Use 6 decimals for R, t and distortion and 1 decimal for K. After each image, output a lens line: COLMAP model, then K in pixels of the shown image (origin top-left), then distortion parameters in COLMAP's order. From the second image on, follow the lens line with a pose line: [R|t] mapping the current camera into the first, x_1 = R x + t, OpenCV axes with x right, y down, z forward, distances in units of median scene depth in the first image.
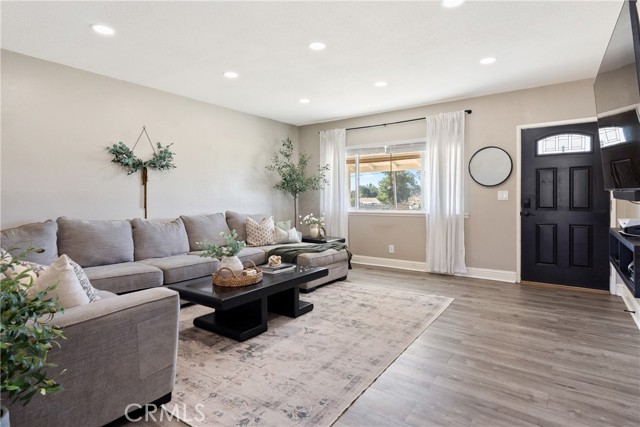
lens RADIAL K [[342.7, 0, 320.1], [0, 342.7, 209.6], [0, 0, 1]] dist [0.003014, 0.000415]
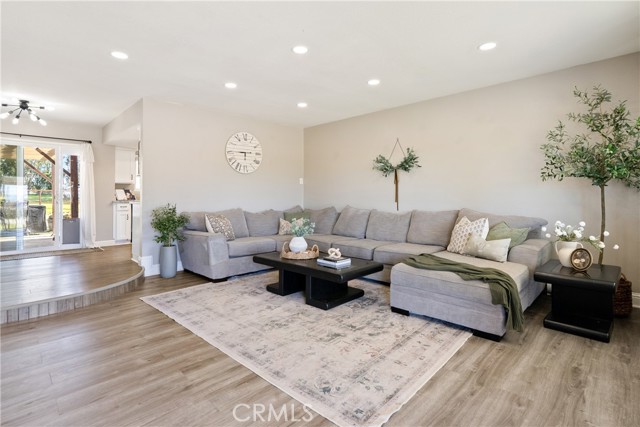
lens RADIAL K [[322.2, 0, 329.0], [0, 322.2, 194.6], [0, 0, 1]] dist [-0.002200, -0.000629]
pose [[-0.146922, -0.000579, -0.989148, 0.957109], [-0.027226, 0.999623, 0.003459, -0.038982], [0.988773, 0.027439, -0.146883, 1.243763]]
